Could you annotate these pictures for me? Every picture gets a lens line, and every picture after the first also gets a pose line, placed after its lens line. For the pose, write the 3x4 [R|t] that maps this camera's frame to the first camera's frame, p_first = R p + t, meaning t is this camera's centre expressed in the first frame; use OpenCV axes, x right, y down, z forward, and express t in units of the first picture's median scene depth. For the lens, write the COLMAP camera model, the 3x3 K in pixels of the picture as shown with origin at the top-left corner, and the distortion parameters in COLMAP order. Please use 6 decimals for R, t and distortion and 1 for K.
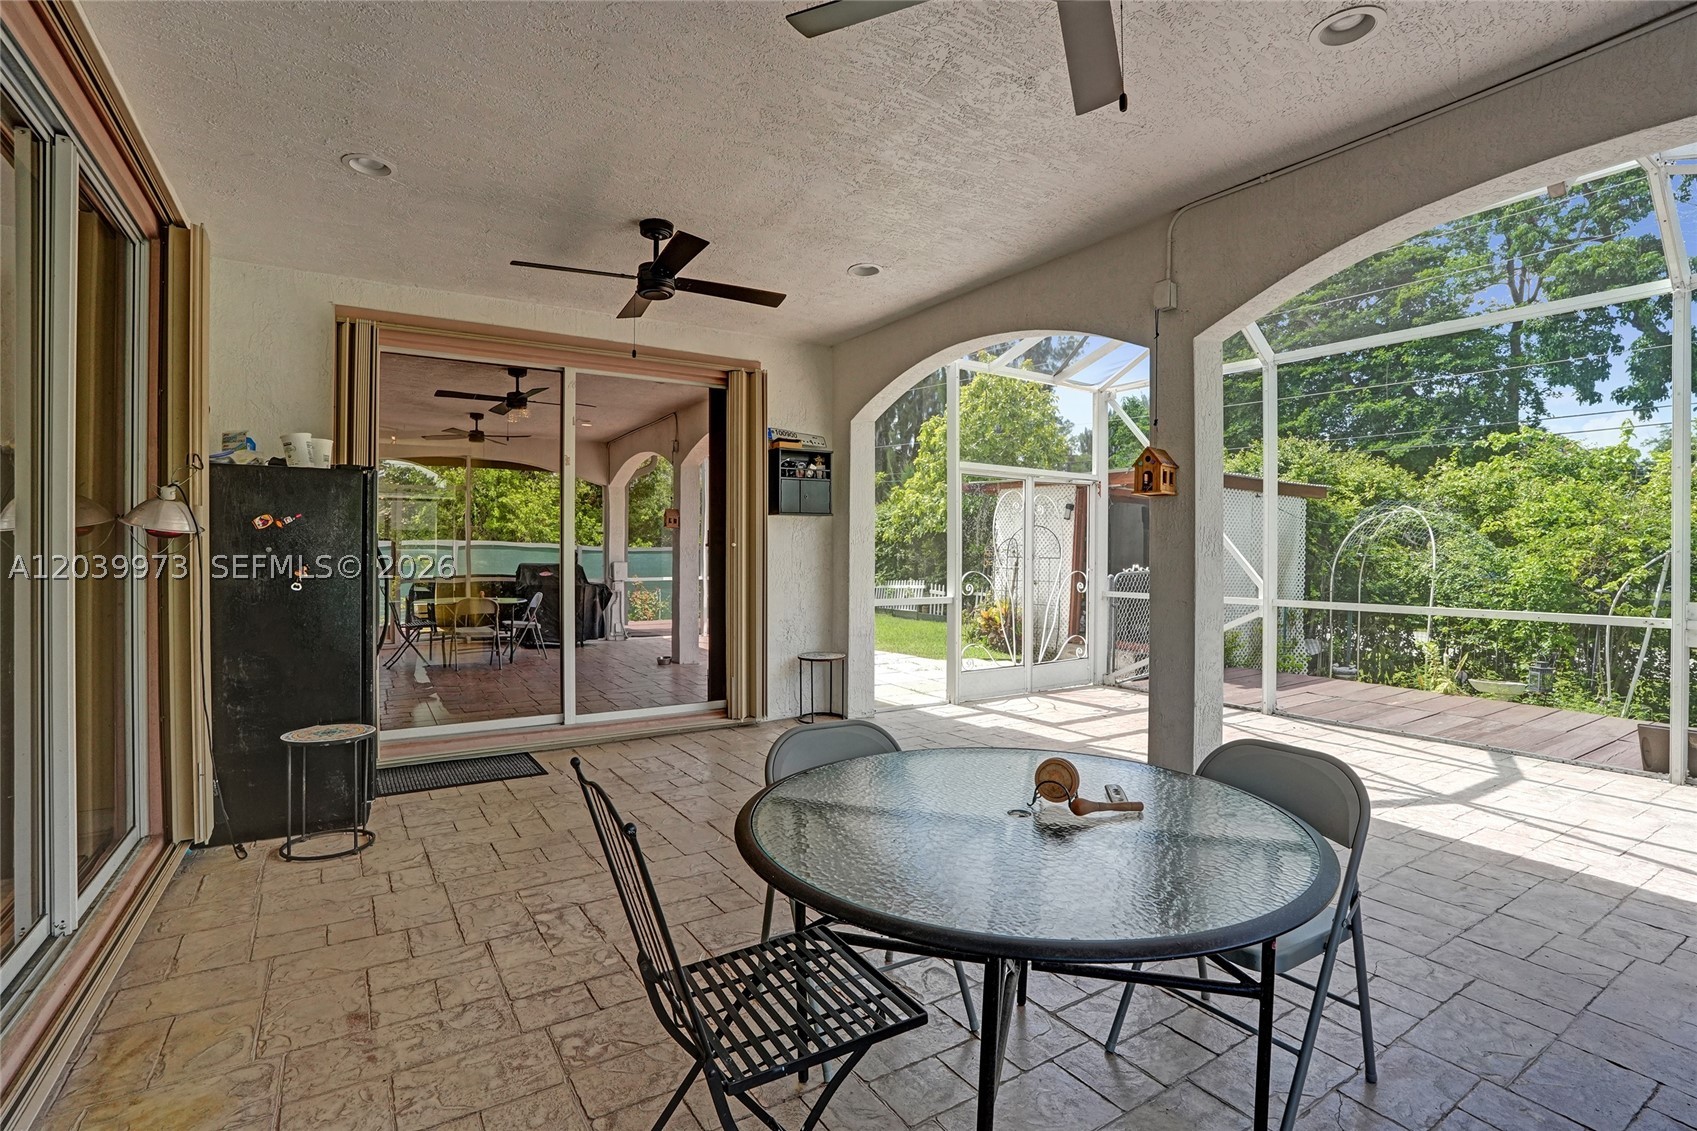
lens RADIAL K [[791.6, 0, 831.3], [0, 791.6, 569.8], [0, 0, 1]] dist [-0.076637, 0.023948]
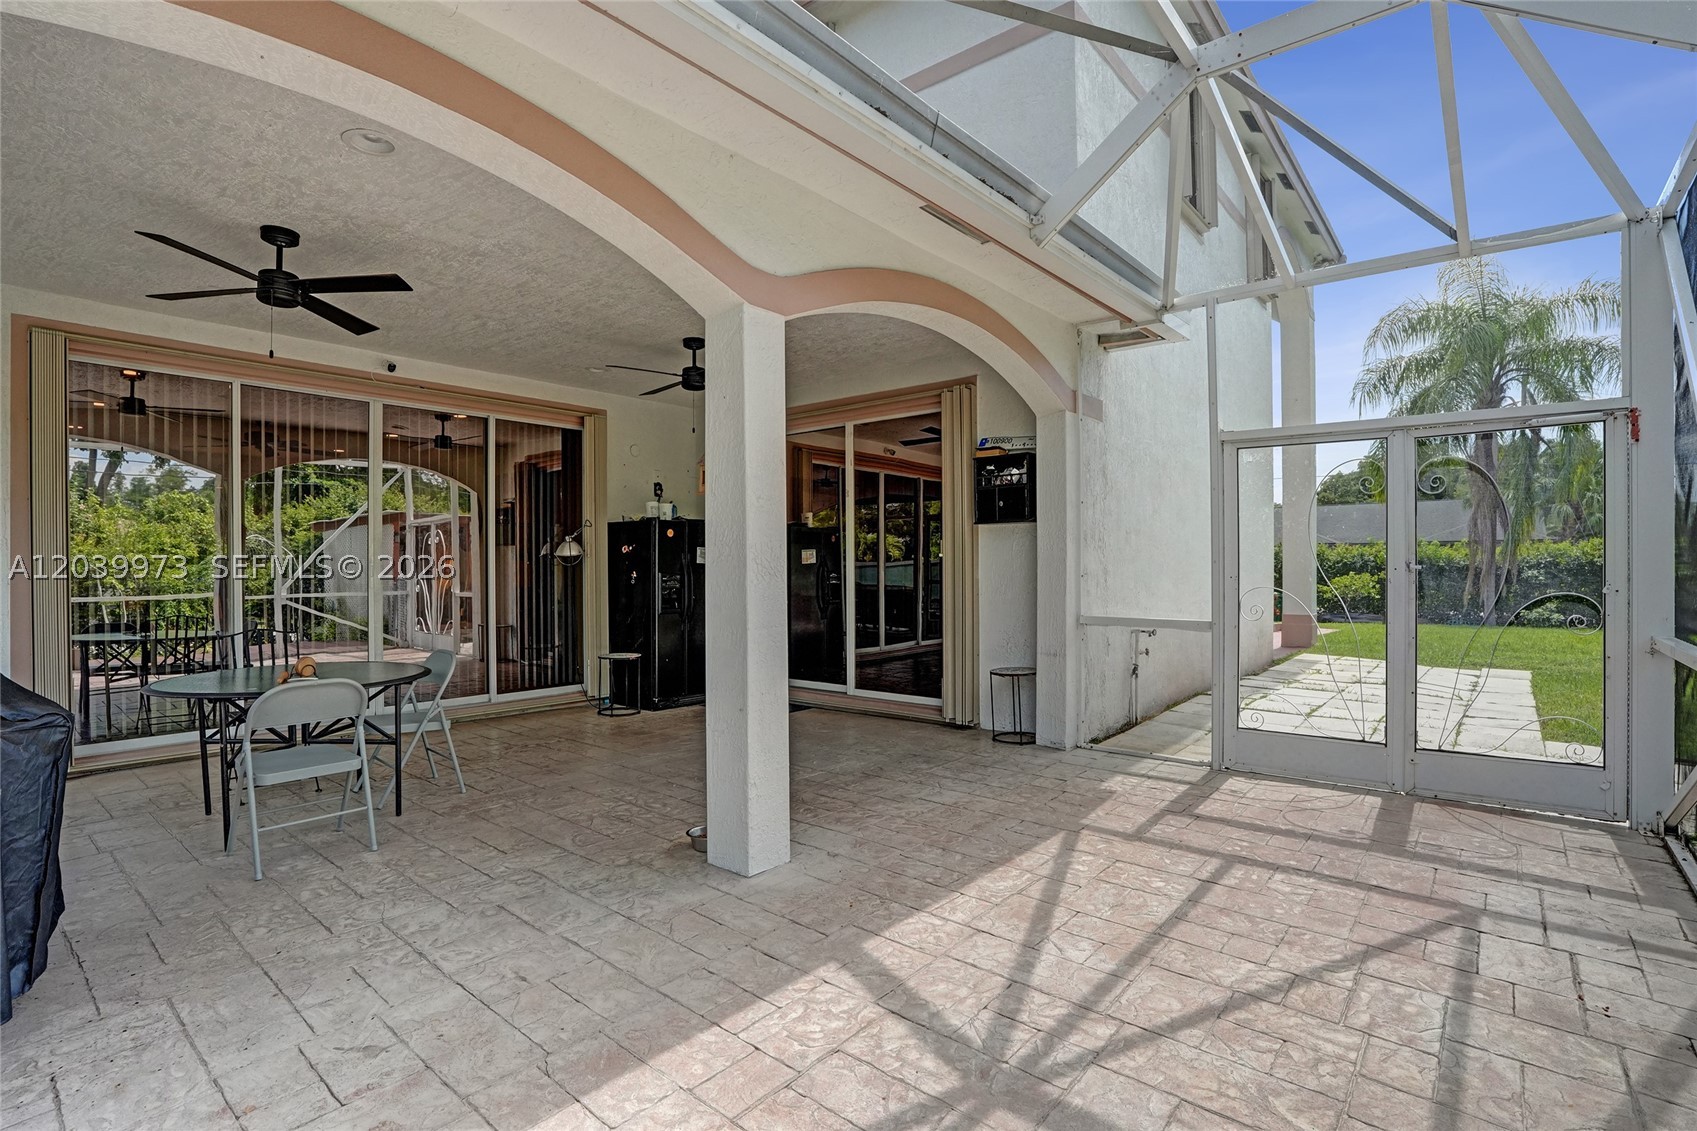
lens RADIAL K [[791.6, 0, 831.3], [0, 791.6, 569.8], [0, 0, 1]] dist [-0.076637, 0.023948]
pose [[0.321822, -0.003320, -0.946794, 1.391055], [-0.013382, 0.999878, -0.008055, 0.001856], [0.946706, 0.015262, 0.321738, 0.852405]]
